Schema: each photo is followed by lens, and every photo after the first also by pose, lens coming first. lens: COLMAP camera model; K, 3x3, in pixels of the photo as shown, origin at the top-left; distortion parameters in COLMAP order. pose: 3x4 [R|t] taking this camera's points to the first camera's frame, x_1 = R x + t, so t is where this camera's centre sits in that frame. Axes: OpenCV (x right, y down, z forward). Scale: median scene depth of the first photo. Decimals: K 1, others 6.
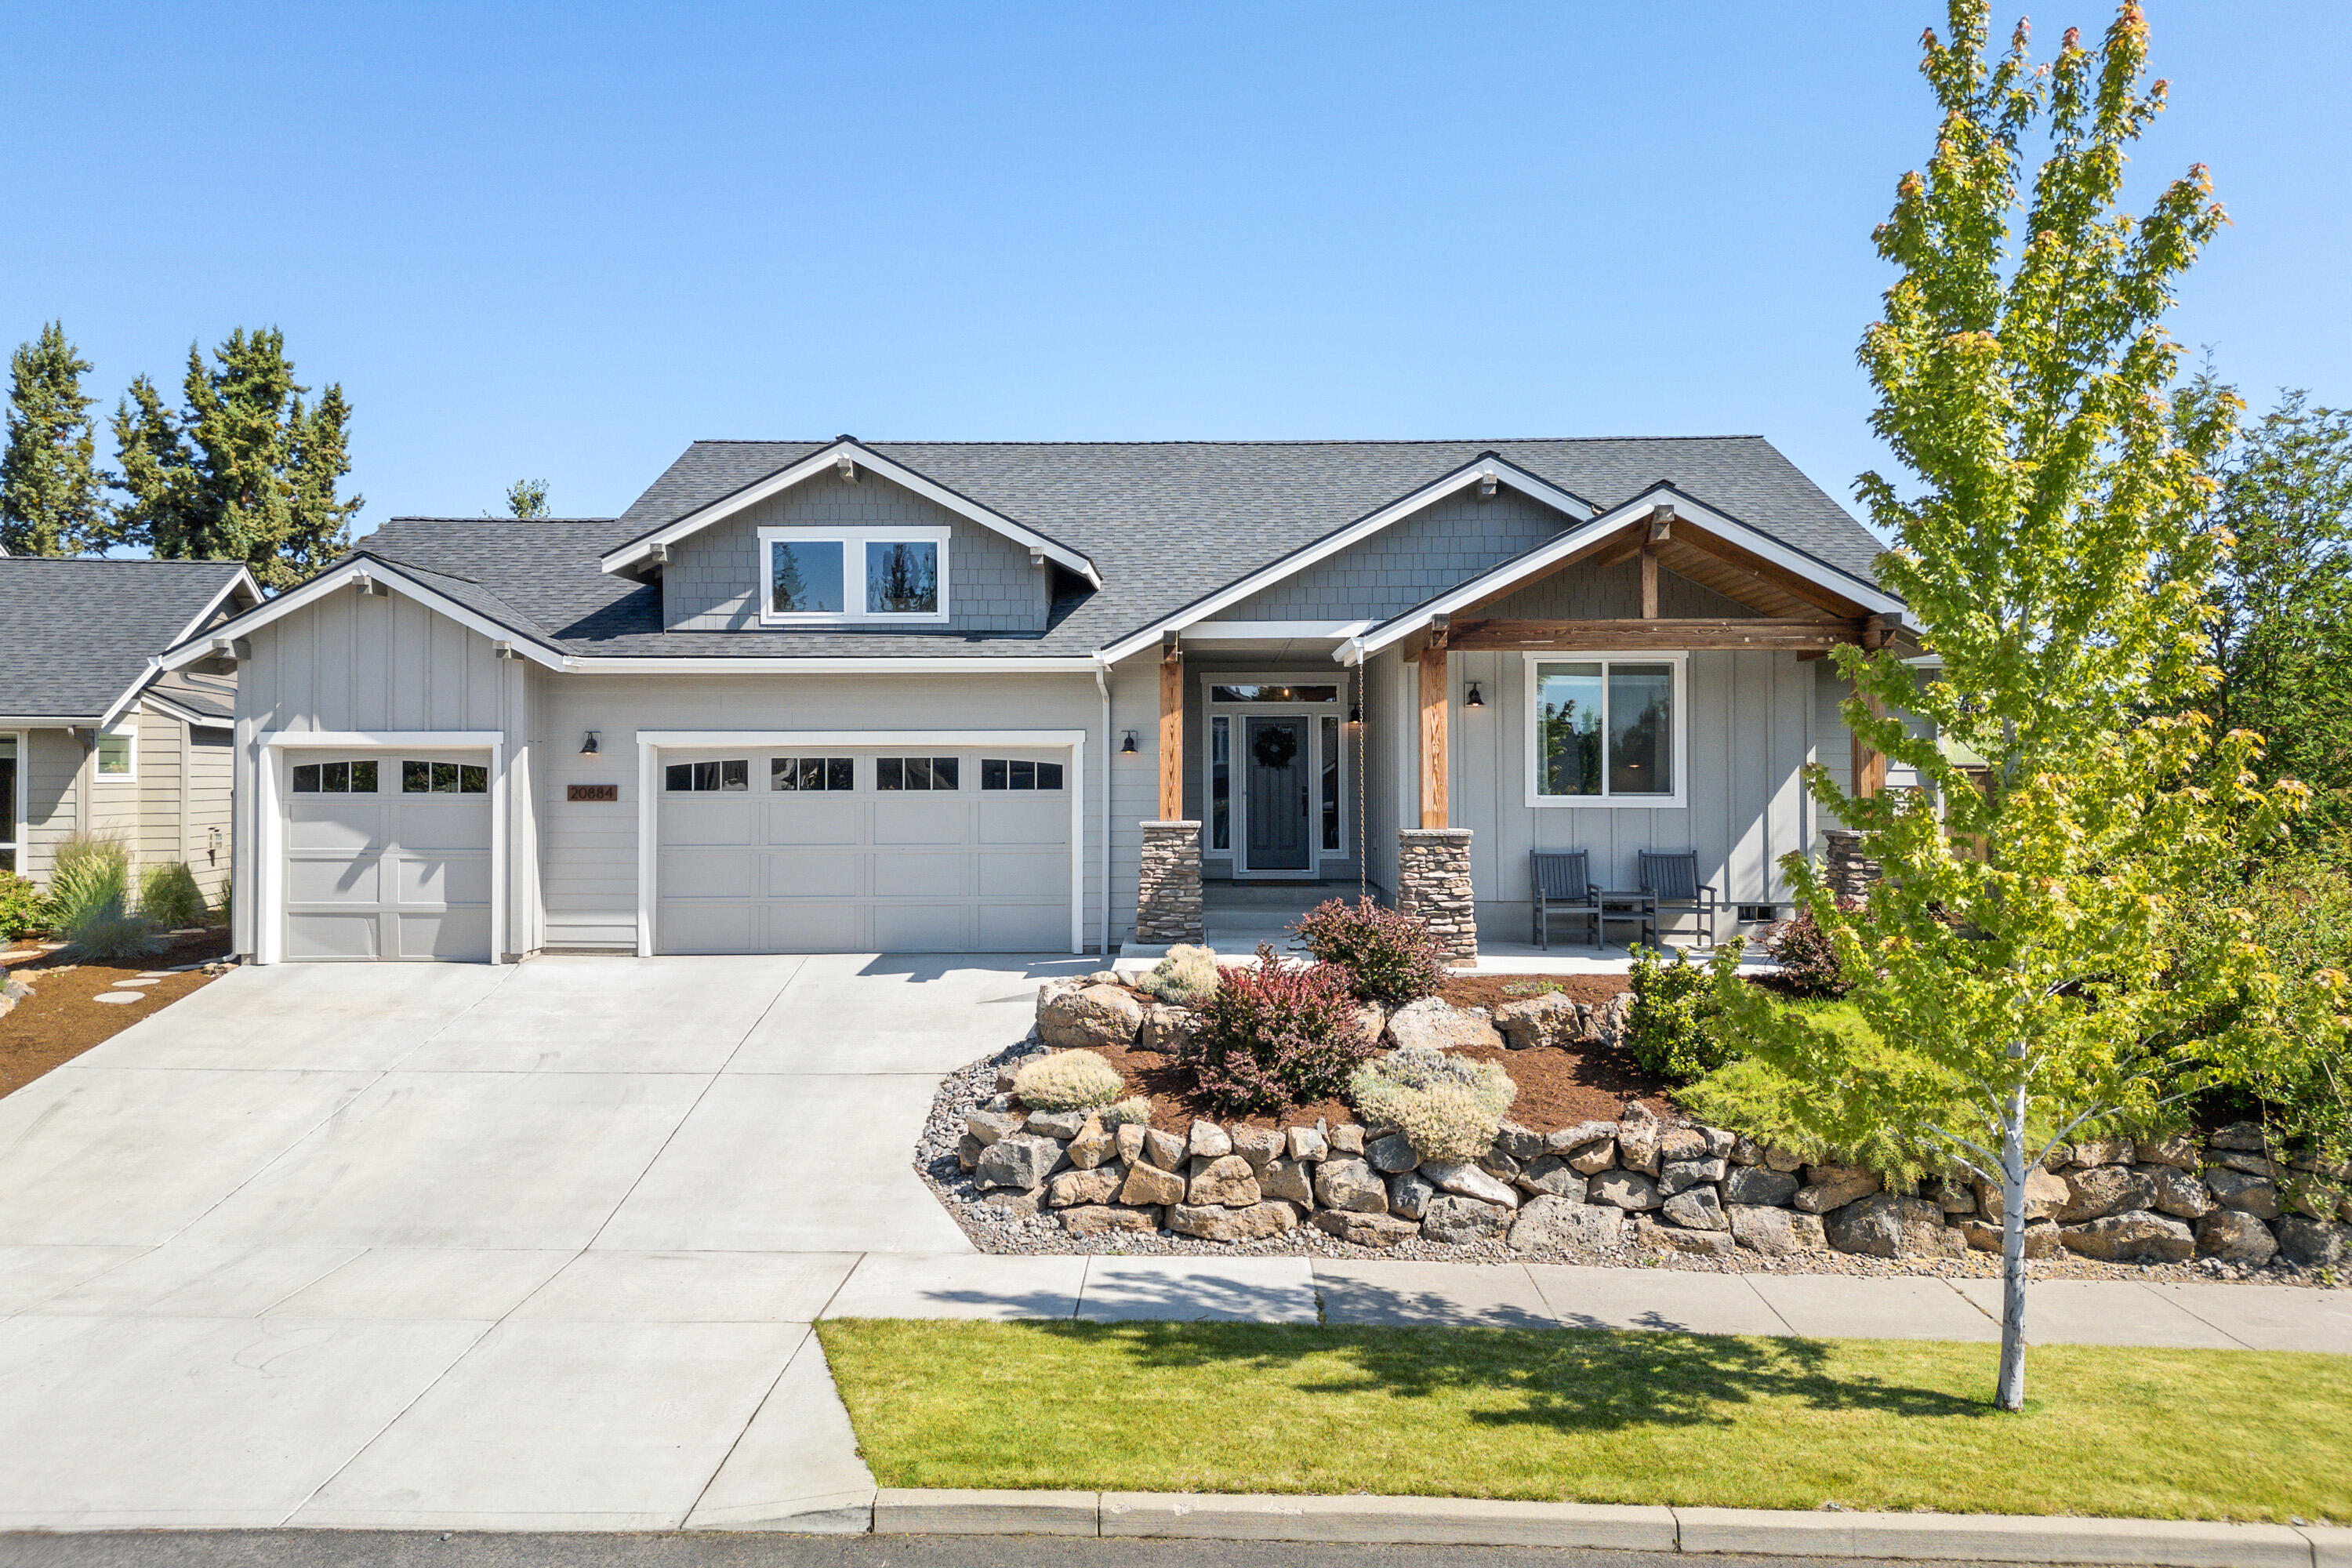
lens RADIAL K [[1705.1, 0, 1178.2], [0, 1705.1, 728.1], [0, 0, 1]] dist [0.037745, -0.003073]
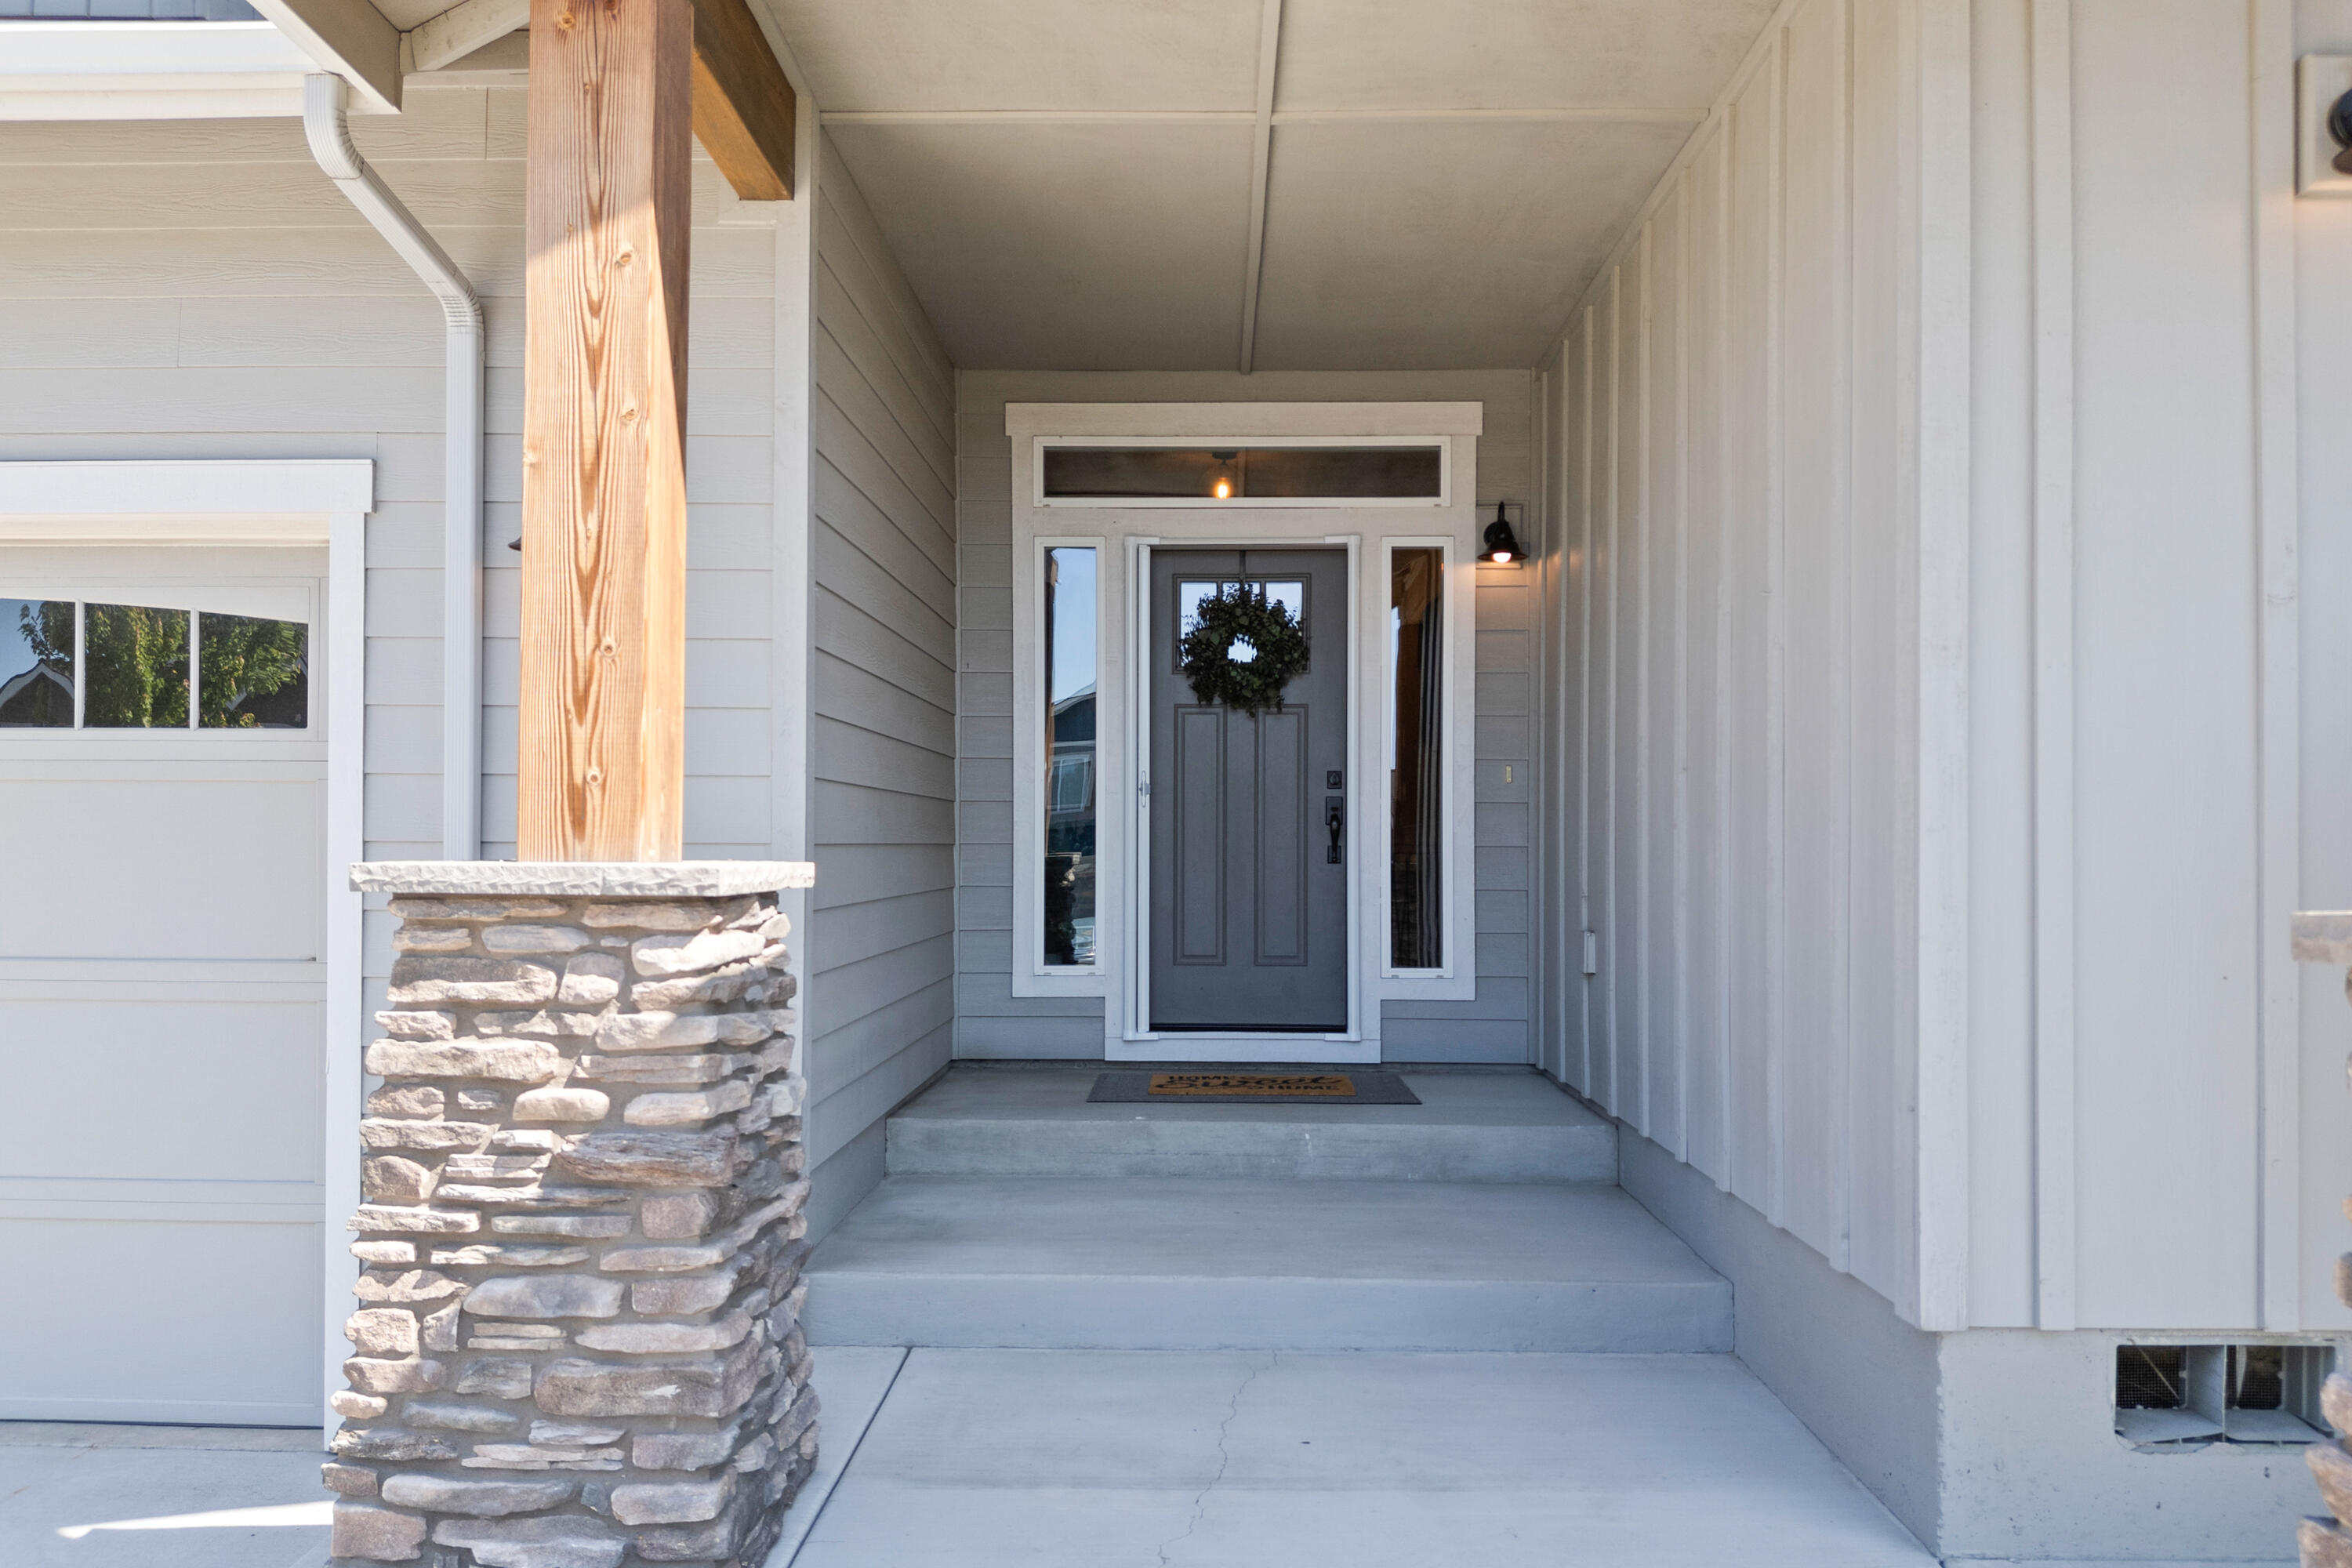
lens RADIAL K [[1743.9, 0, 1178.0], [0, 1743.9, 845.4], [0, 0, 1]] dist [0.003140, -0.000284]
pose [[0.999967, 0.007268, -0.003577, 0.056454], [-0.007161, 0.999550, 0.029128, 0.047638], [0.003787, -0.029101, 0.999569, 0.825249]]
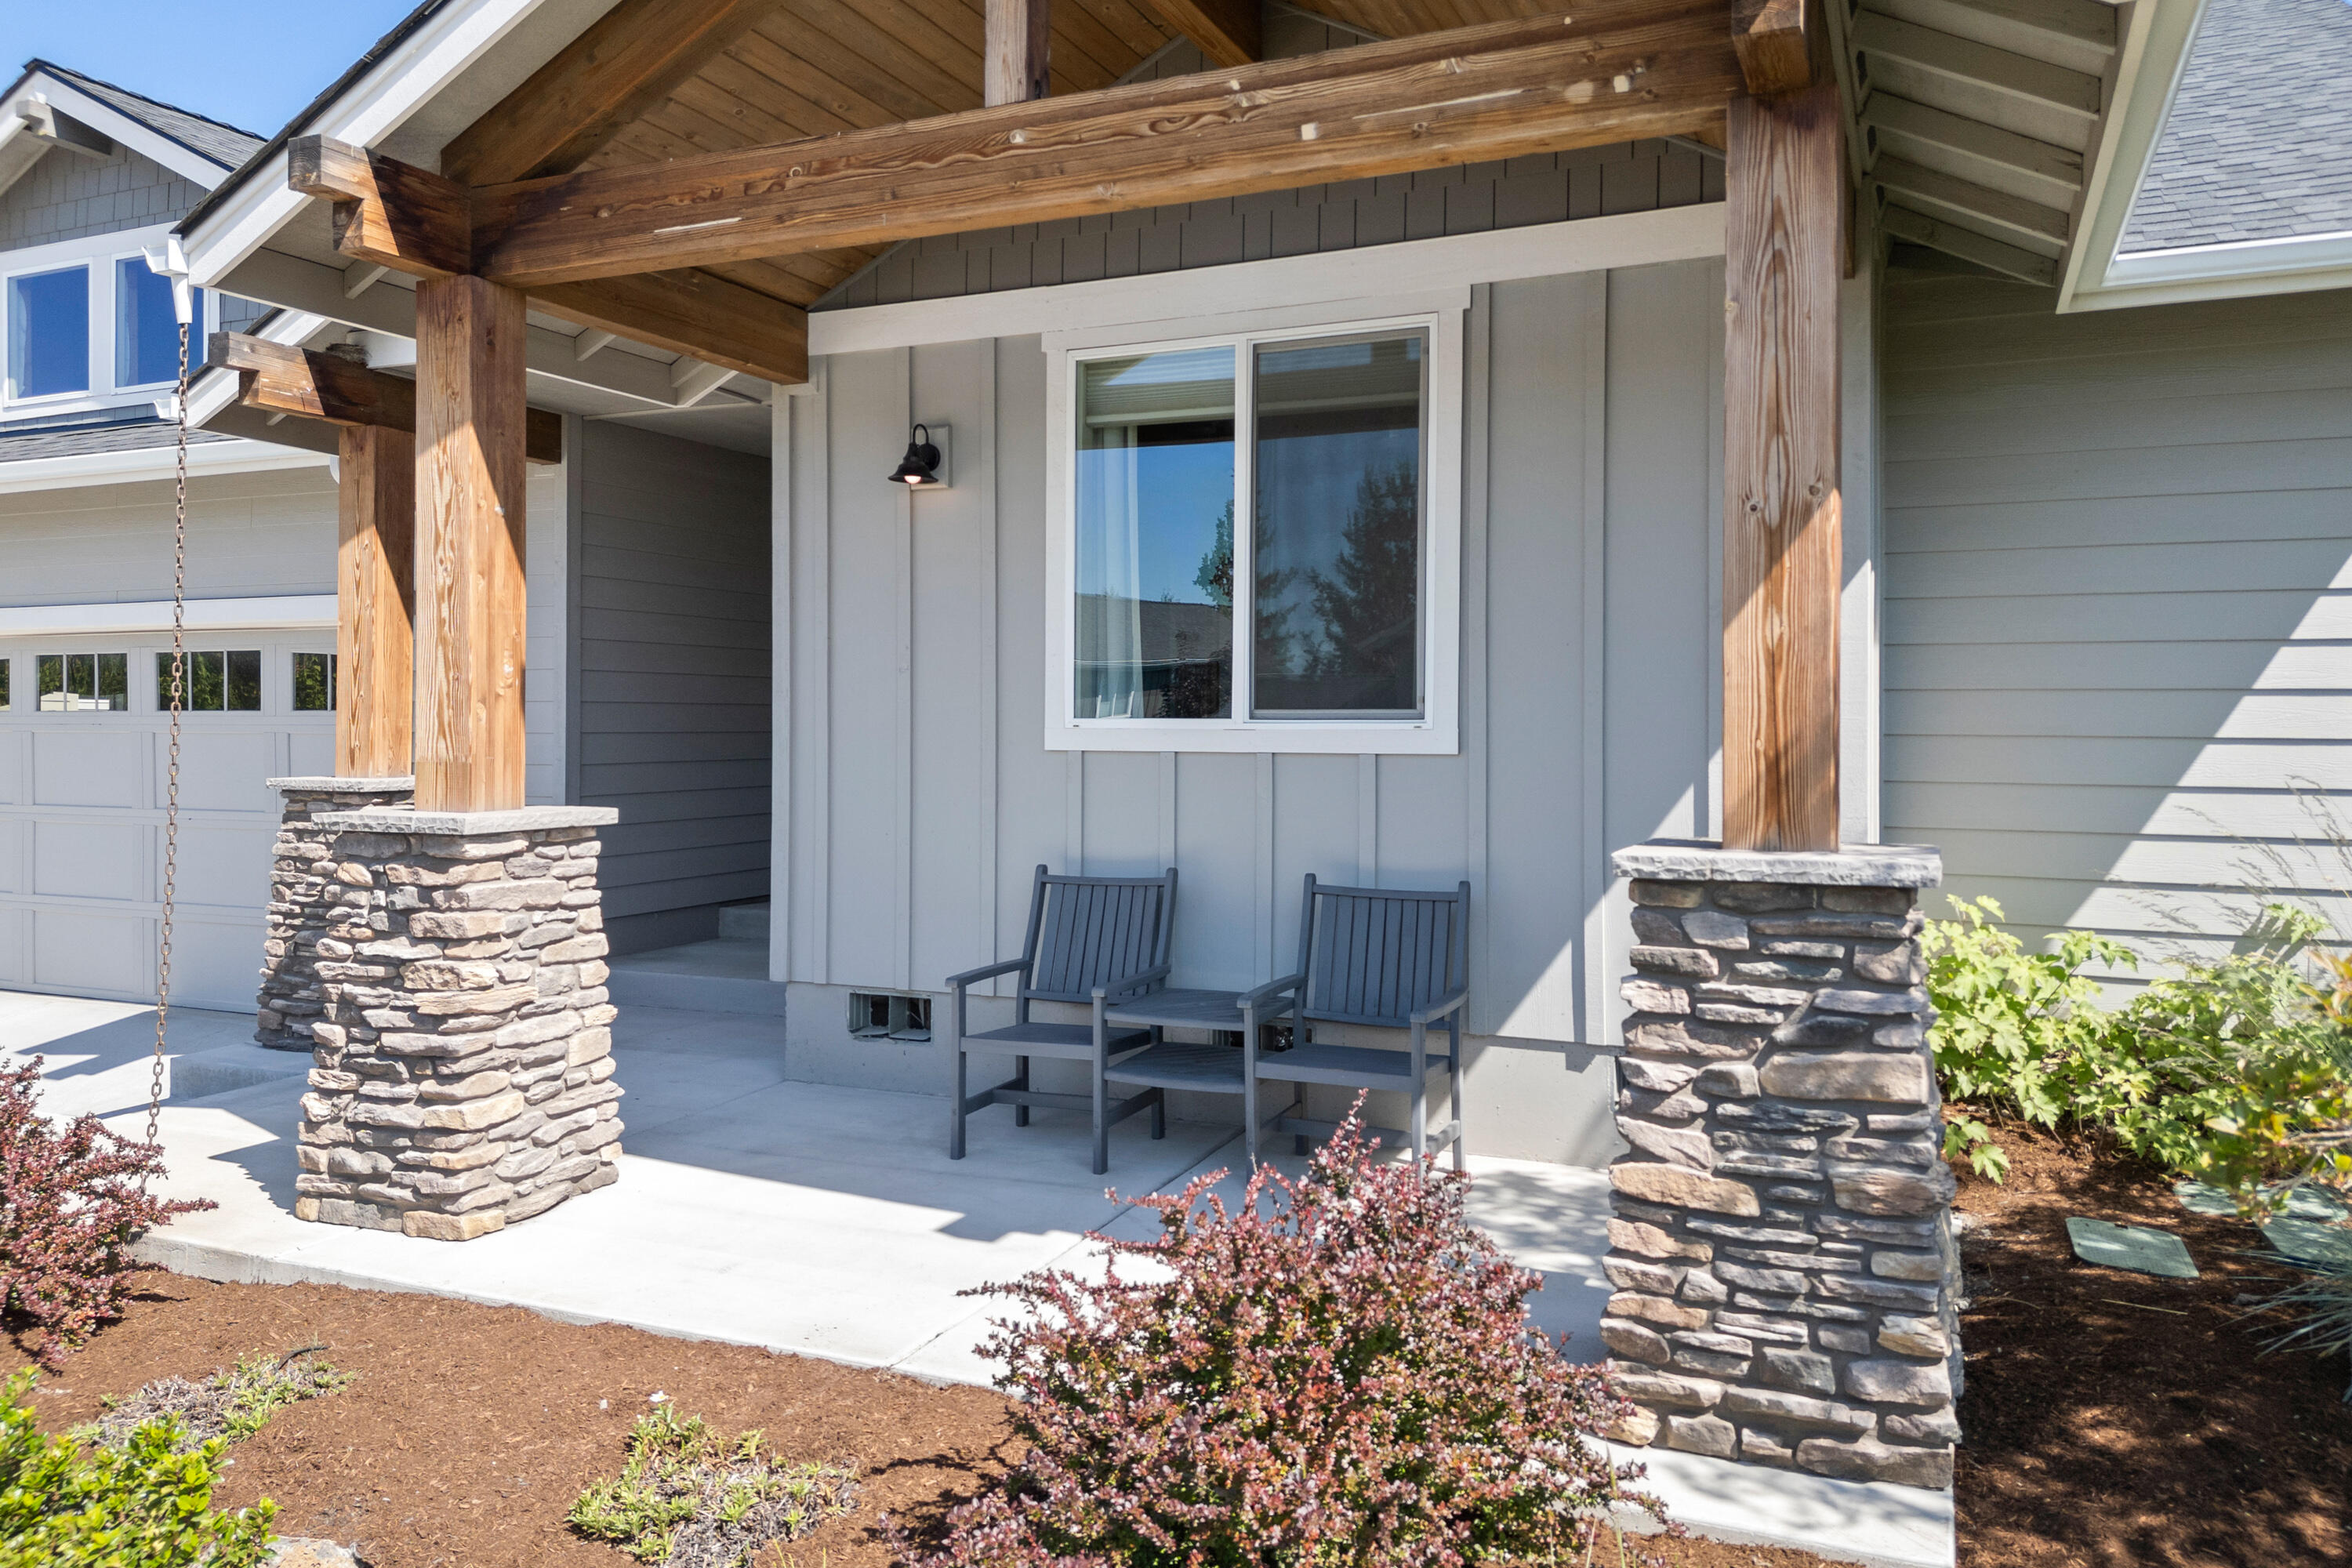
lens RADIAL K [[1705.1, 0, 1178.2], [0, 1705.1, 728.1], [0, 0, 1]] dist [0.037745, -0.003073]
pose [[0.921218, 0.001873, -0.389043, 0.376039], [0.010220, 0.999527, 0.029011, 0.030637], [0.388914, -0.030701, 0.920763, 0.665990]]
